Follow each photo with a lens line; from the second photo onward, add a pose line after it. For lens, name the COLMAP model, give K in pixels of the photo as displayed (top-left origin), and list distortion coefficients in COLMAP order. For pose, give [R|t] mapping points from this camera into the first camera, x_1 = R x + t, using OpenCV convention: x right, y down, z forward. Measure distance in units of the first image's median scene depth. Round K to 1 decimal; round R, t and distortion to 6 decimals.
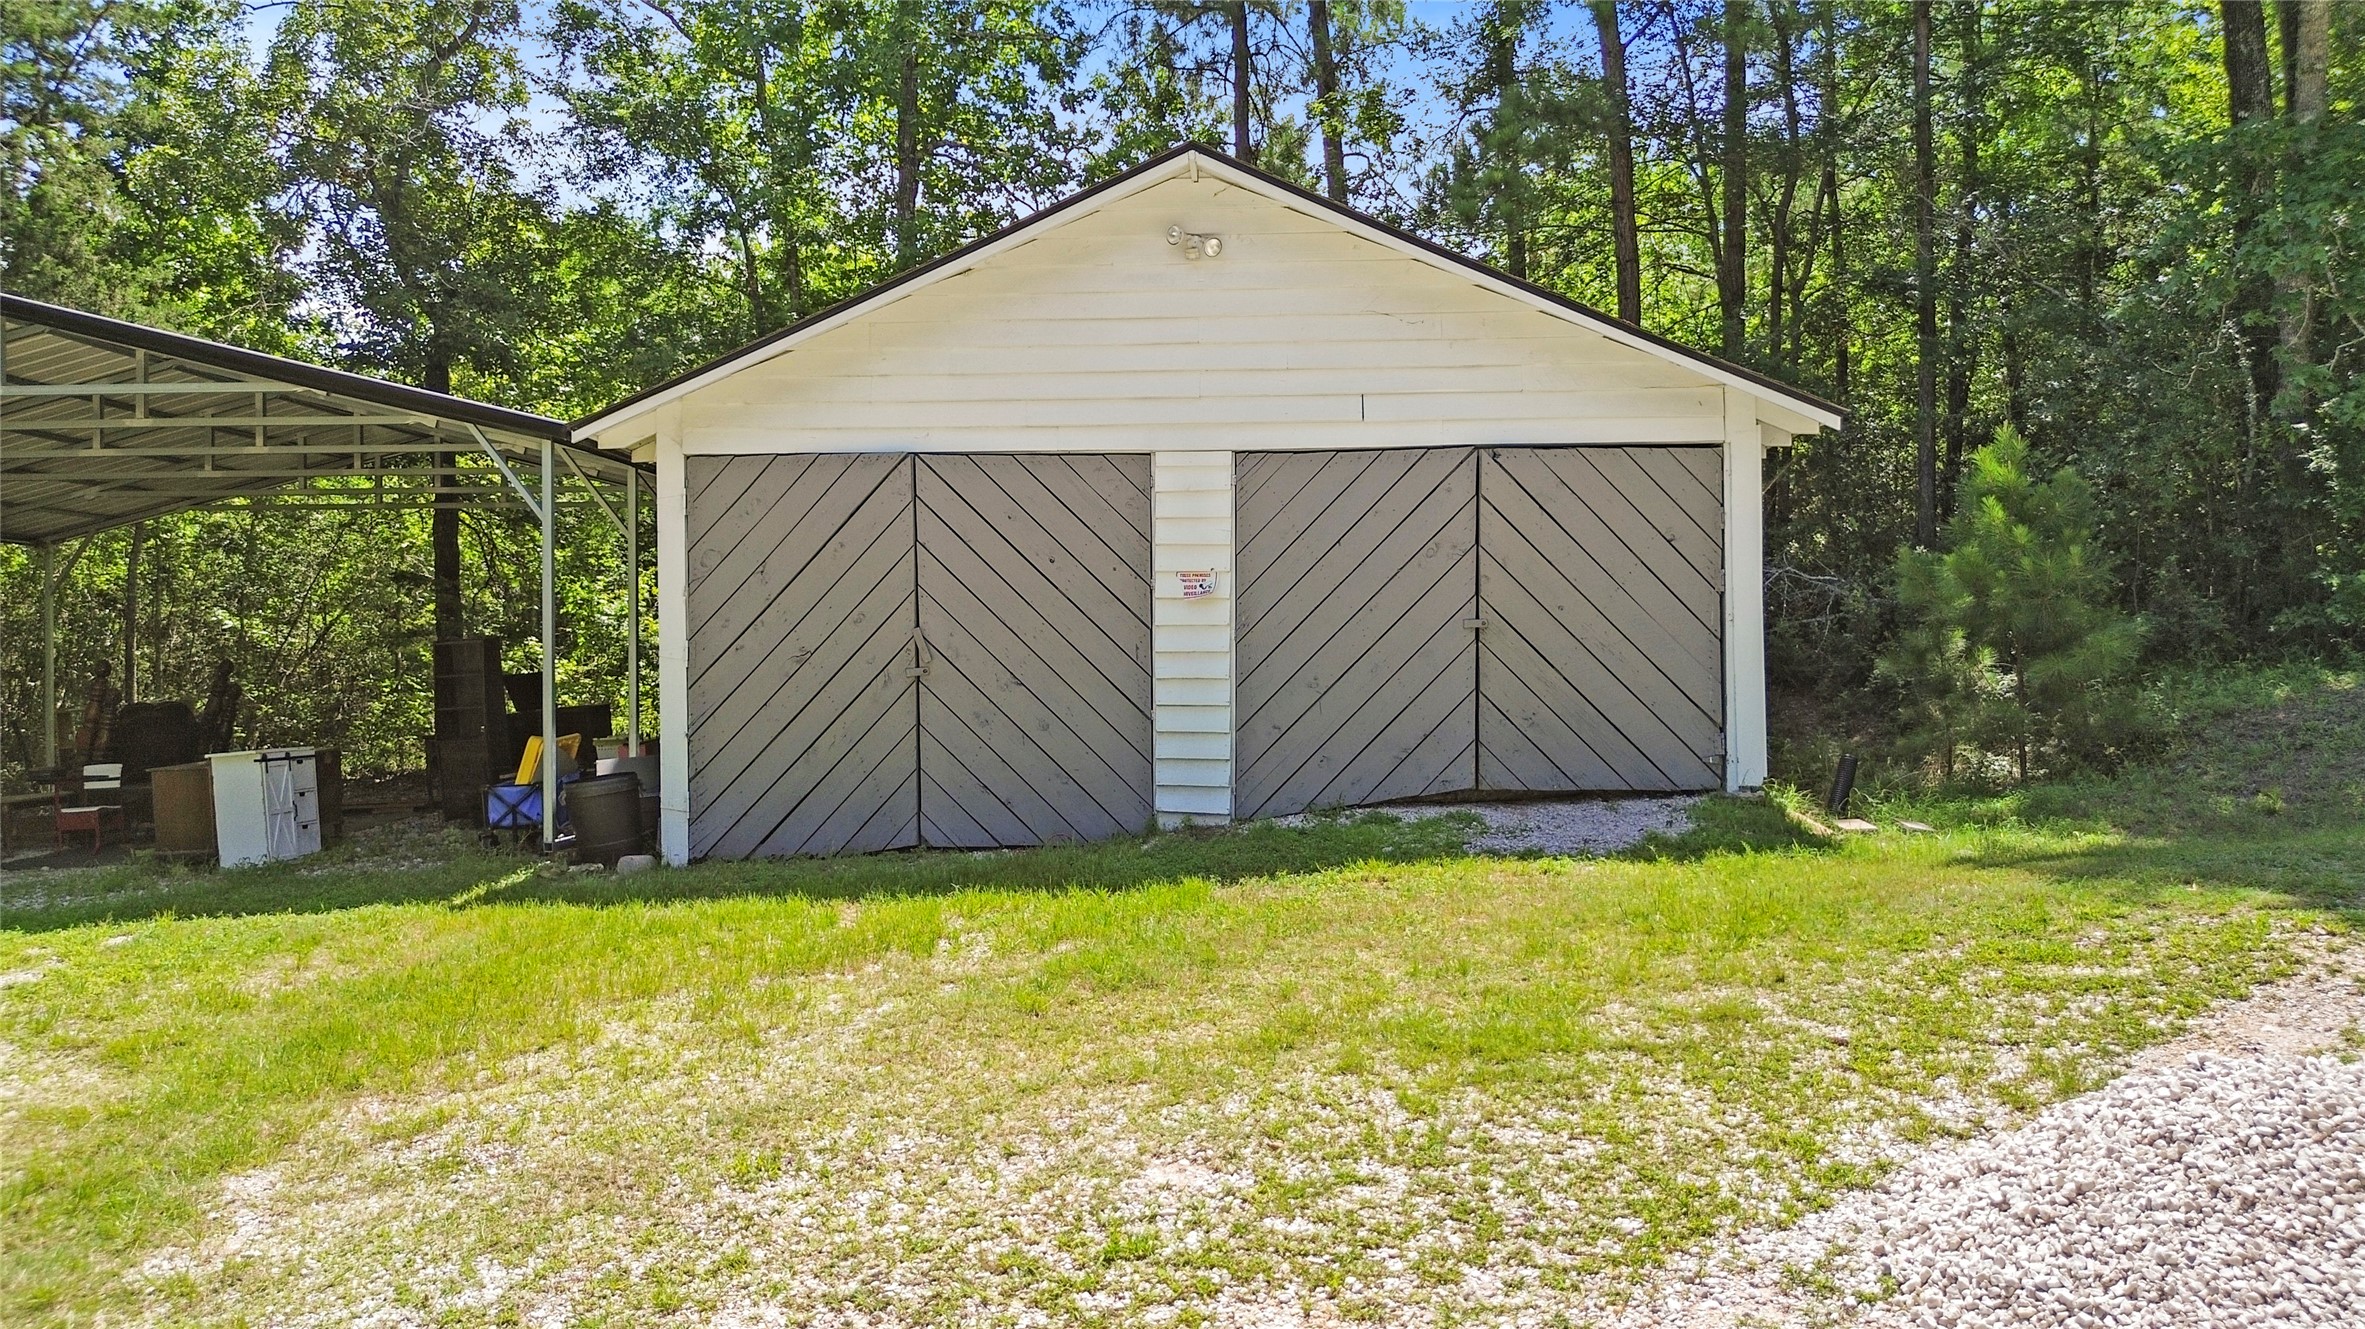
lens RADIAL K [[1689.3, 0, 1193.7], [0, 1689.3, 671.3], [0, 0, 1]] dist [0.049496, -0.044262]
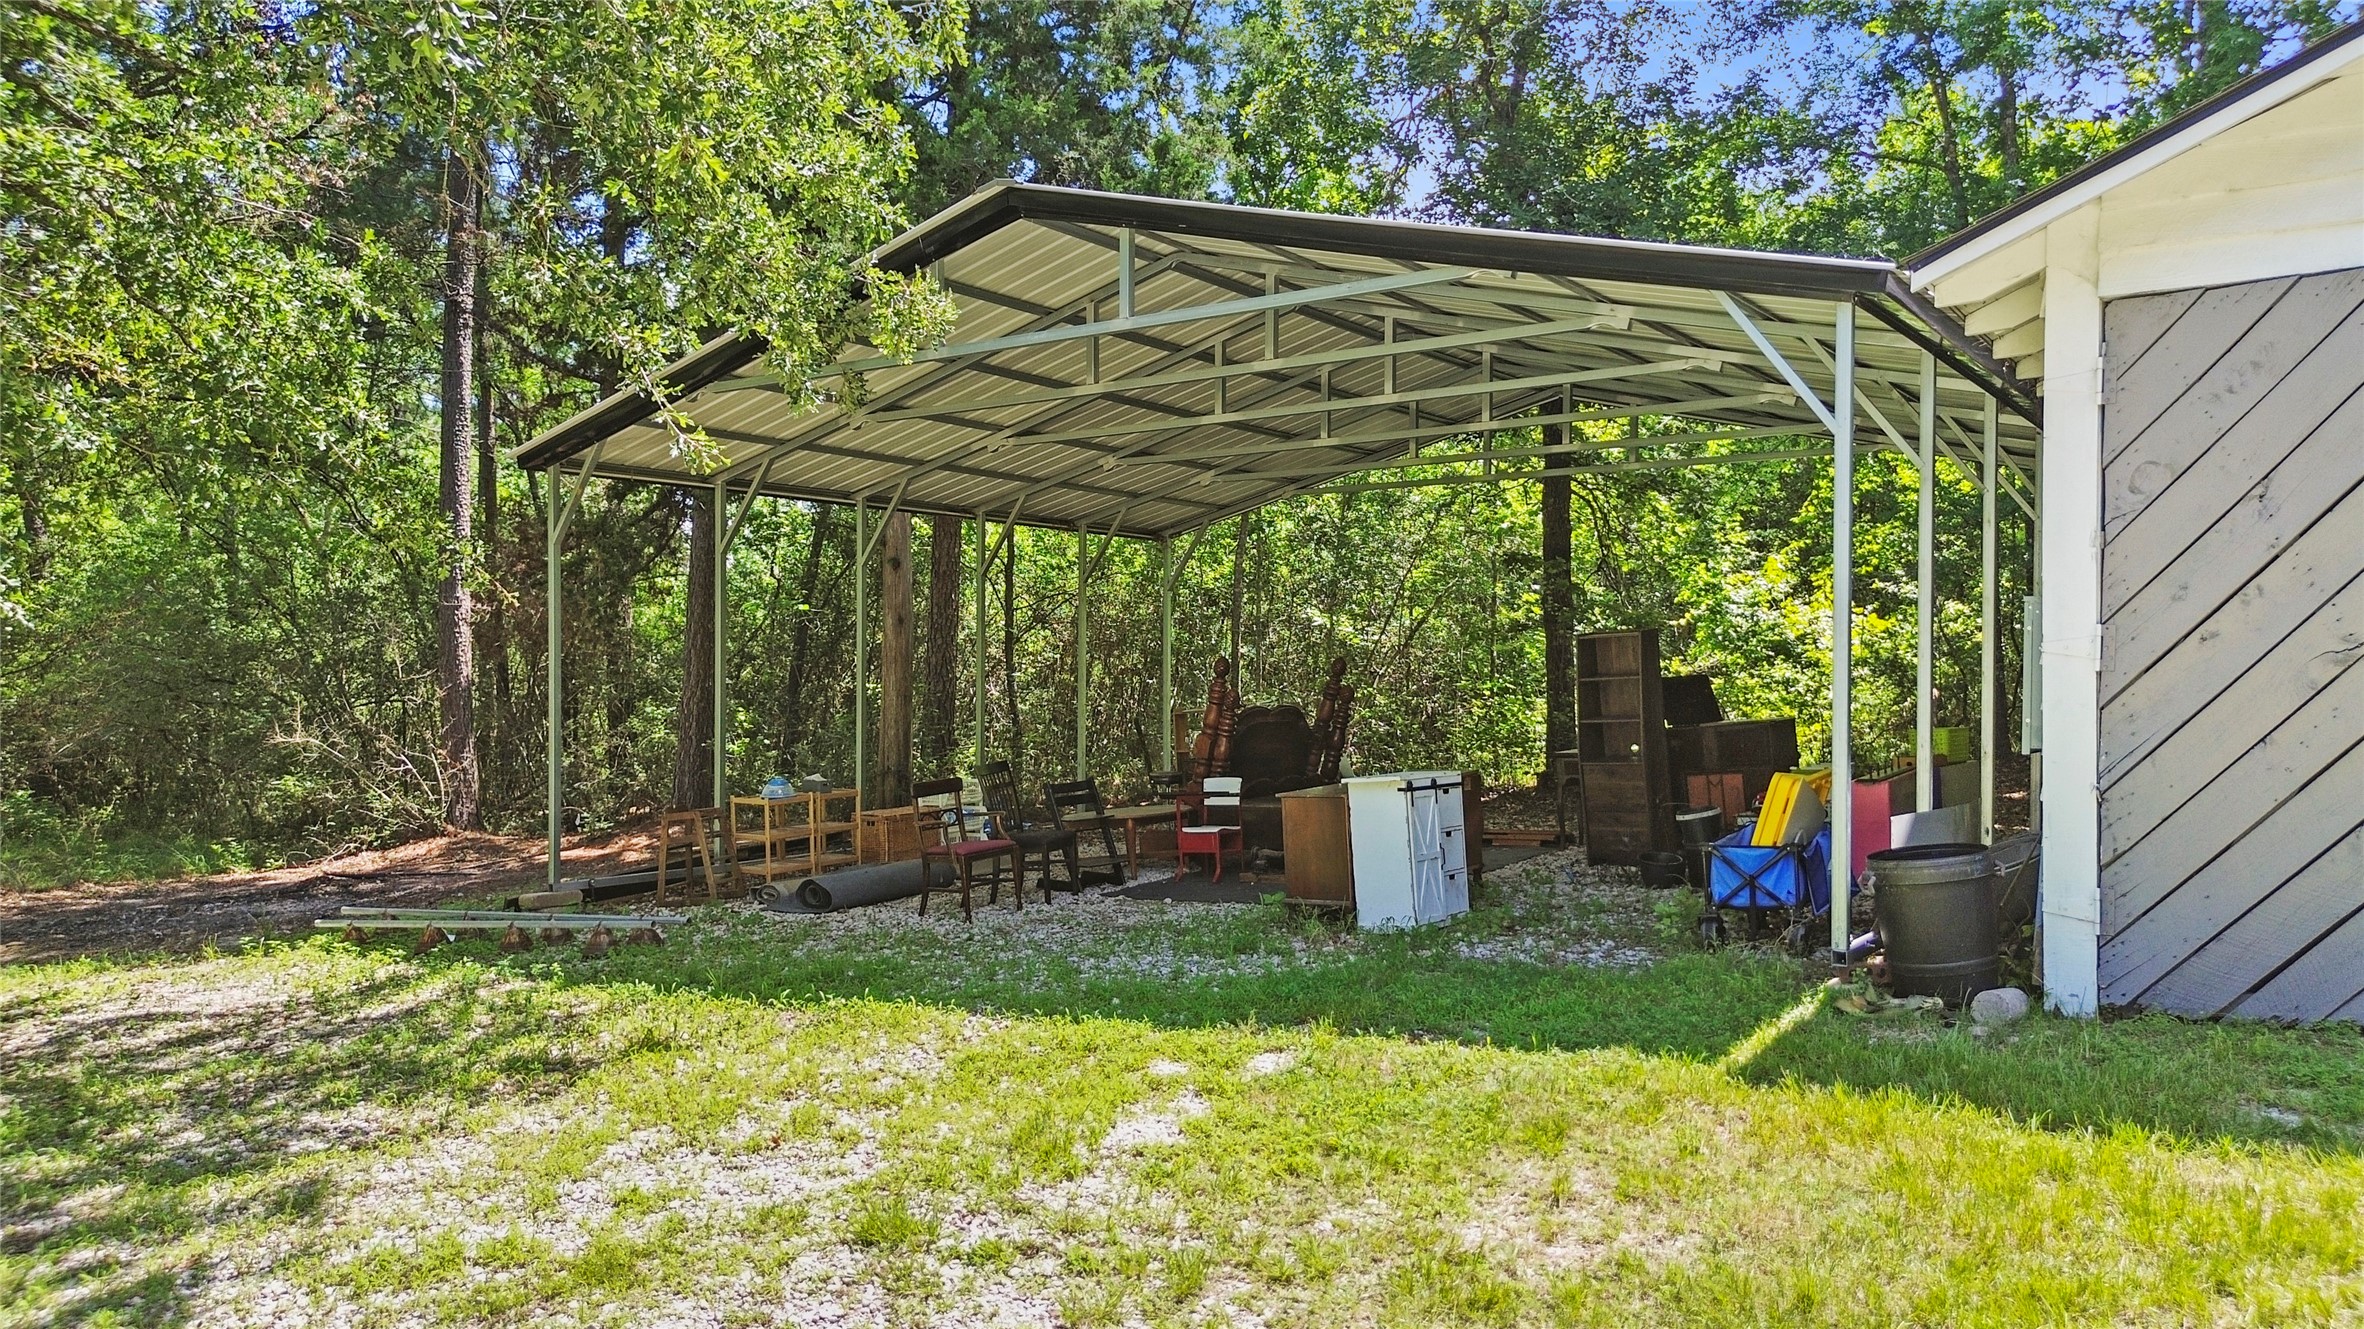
lens RADIAL K [[1688.6, 0, 1184.0], [0, 1688.6, 662.8], [0, 0, 1]] dist [0.049496, -0.044262]
pose [[0.840448, 0.002749, -0.541885, -0.152932], [-0.005520, 0.999979, -0.003488, -0.000790], [0.541864, 0.005923, 0.840445, 0.216528]]
